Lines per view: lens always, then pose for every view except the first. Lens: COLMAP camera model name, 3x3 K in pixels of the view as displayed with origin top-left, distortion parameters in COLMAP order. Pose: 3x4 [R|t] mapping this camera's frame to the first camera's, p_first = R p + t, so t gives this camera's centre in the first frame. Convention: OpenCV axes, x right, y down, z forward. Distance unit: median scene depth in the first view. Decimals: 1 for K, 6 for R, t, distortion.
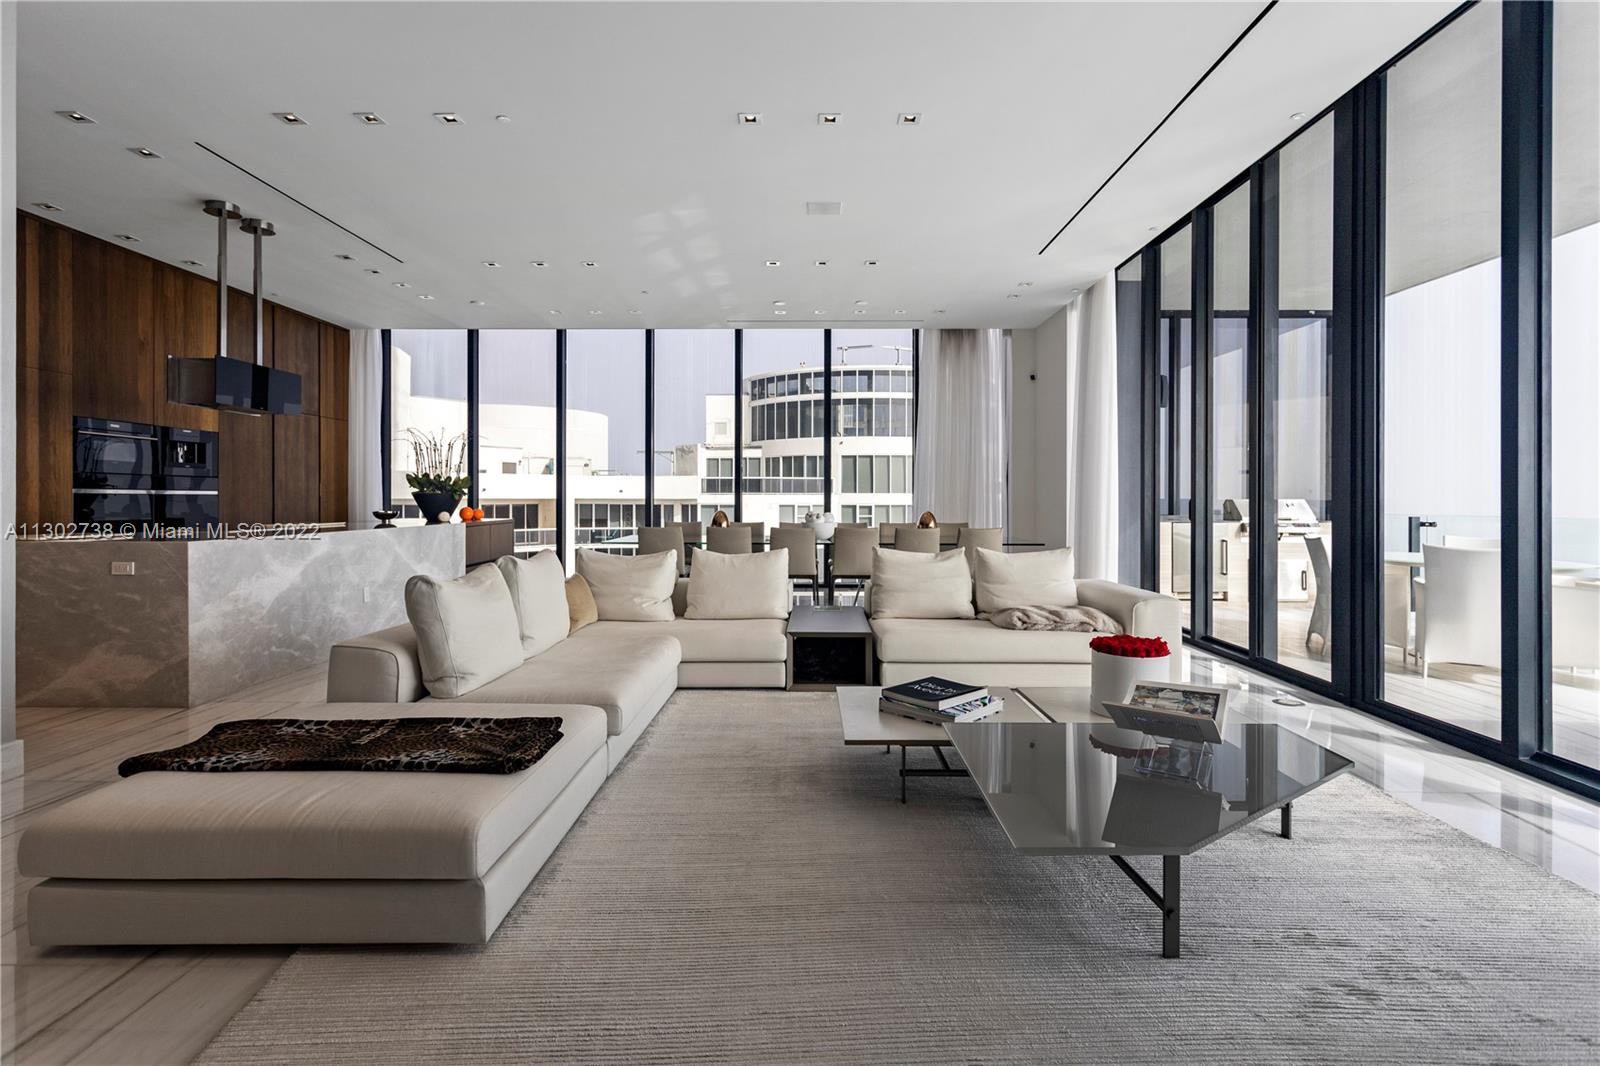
lens RADIAL K [[780.1, 0, 798.6], [0, 780.1, 497.3], [0, 0, 1]] dist [0.005449, -0.000258]
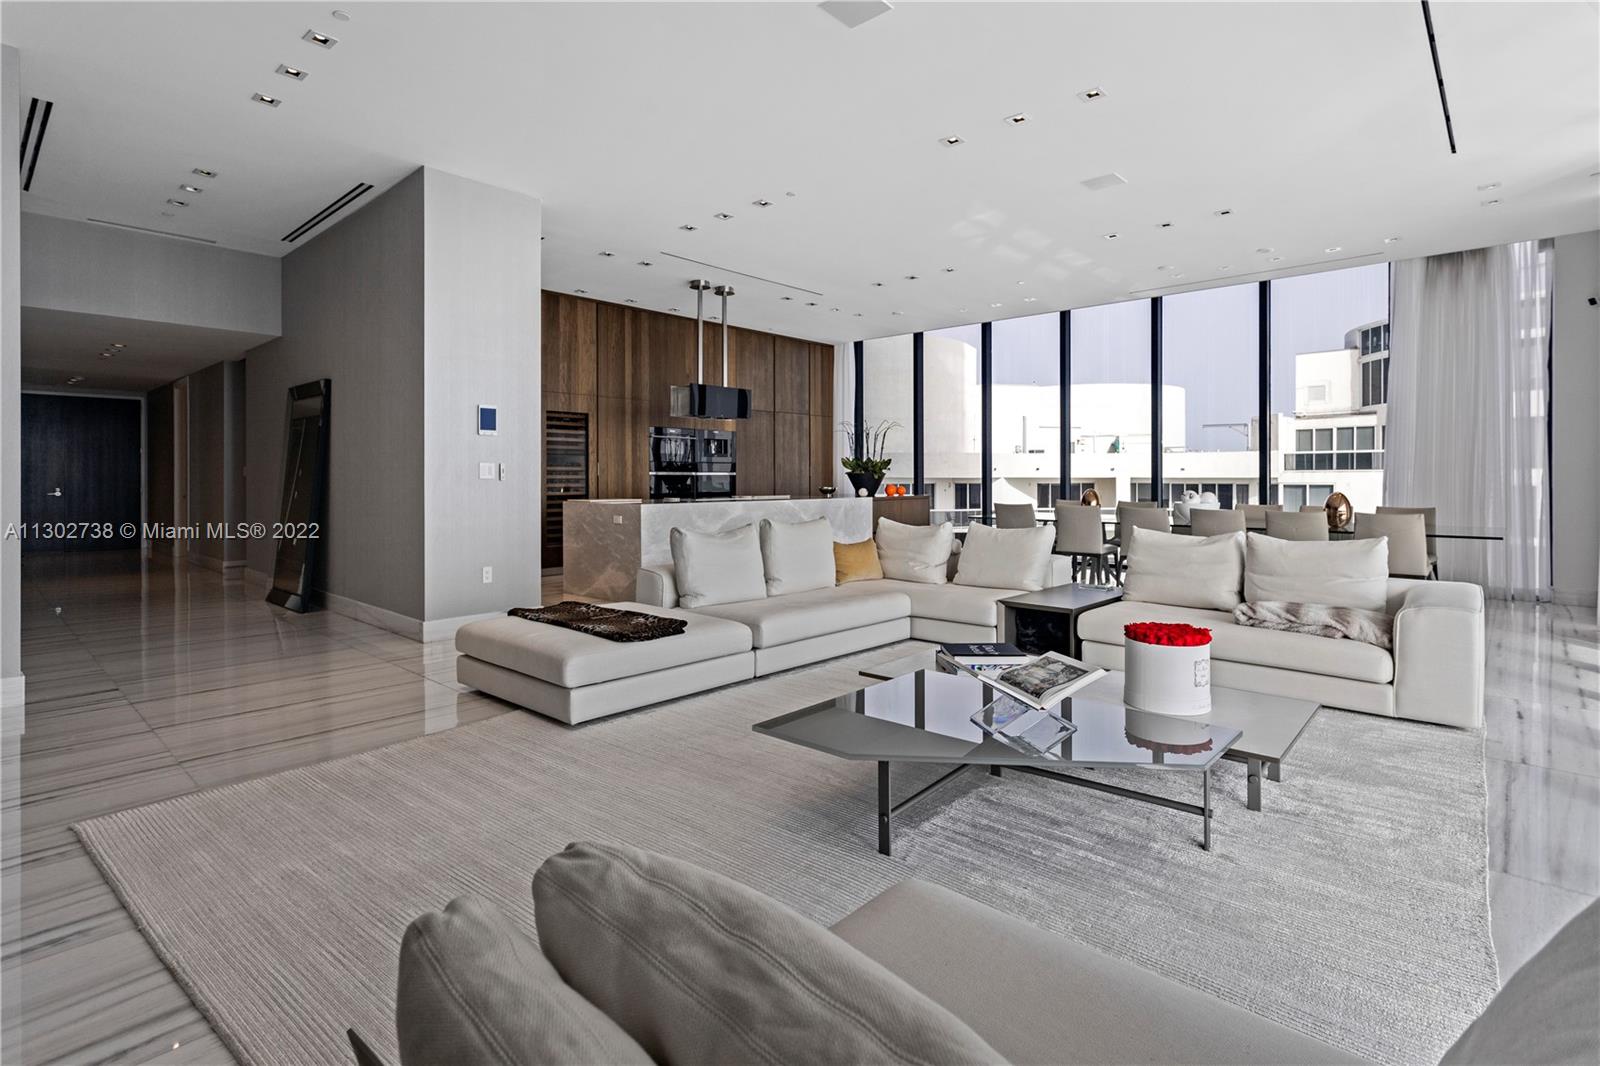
lens RADIAL K [[780.1, 0, 787.0], [0, 780.1, 481.9], [0, 0, 1]] dist [0.005449, -0.000258]
pose [[0.743019, 0.001814, -0.669268, 0.367577], [0.002926, 0.999978, 0.005958, 0.000793], [0.669264, -0.006385, 0.742997, 0.000182]]
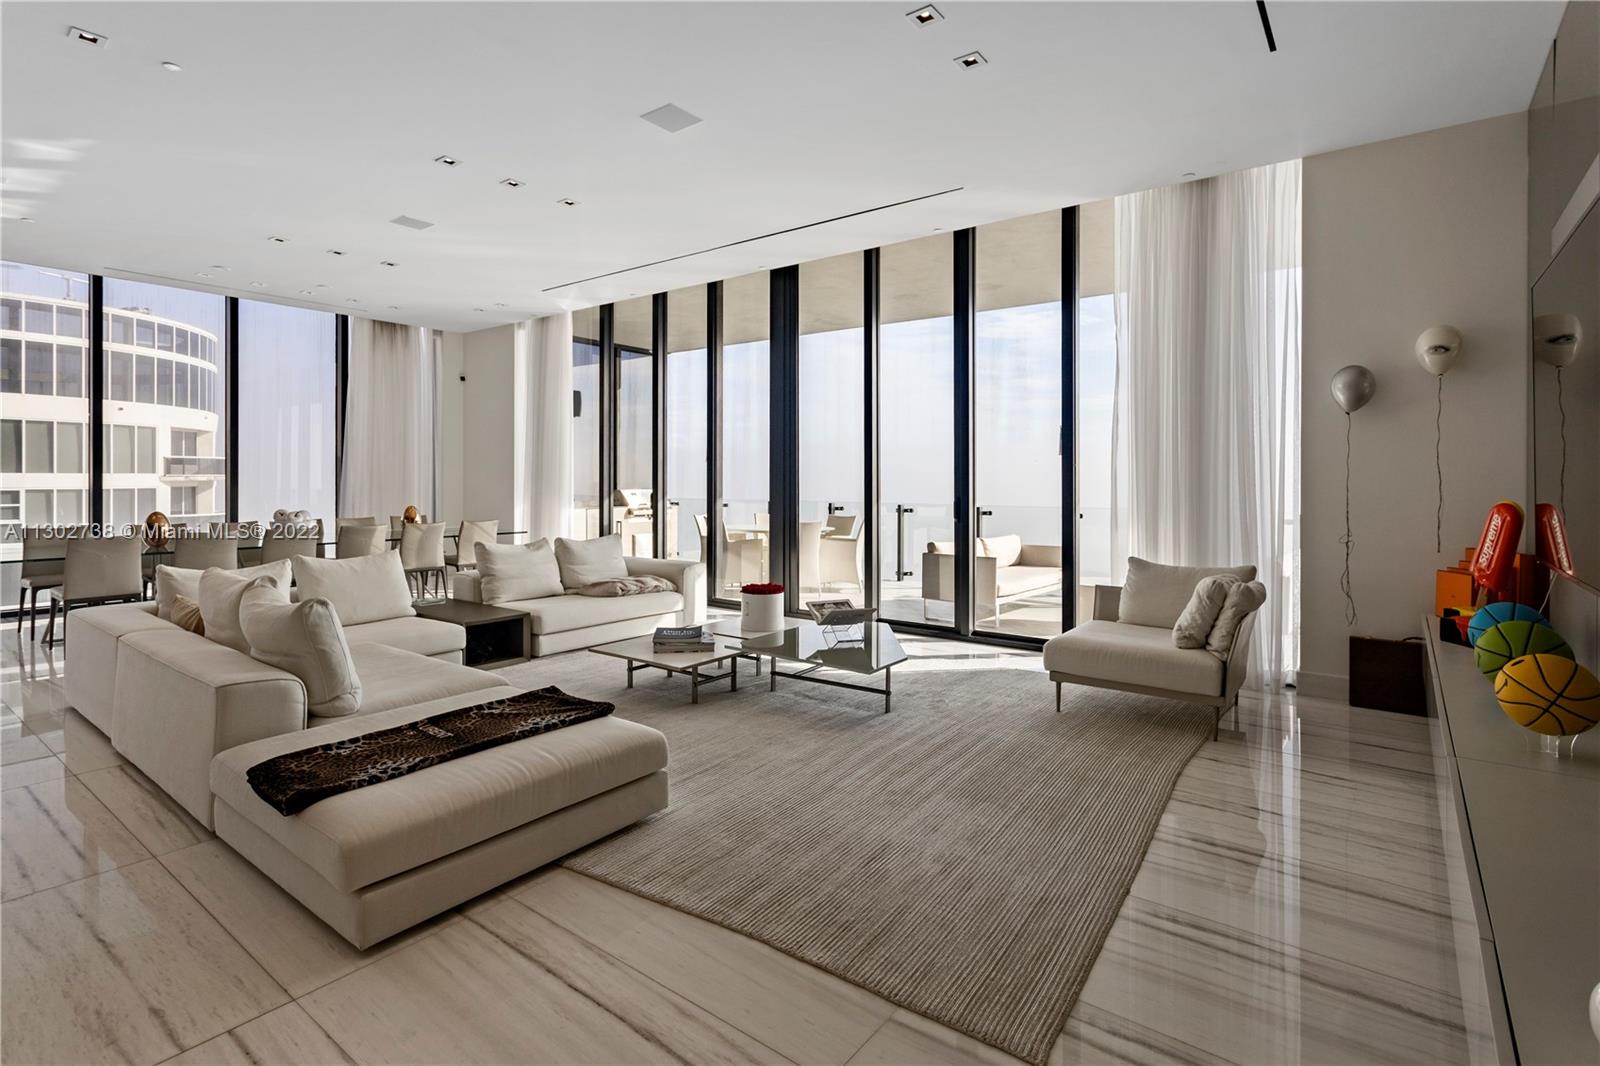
lens RADIAL K [[780.1, 0, 797.5], [0, 780.1, 478.9], [0, 0, 1]] dist [0.005449, -0.000258]
pose [[0.601243, -0.000269, 0.799067, -0.453867], [-0.002697, 0.999994, 0.002366, -0.027473], [-0.799062, -0.003577, 0.601238, -0.042900]]
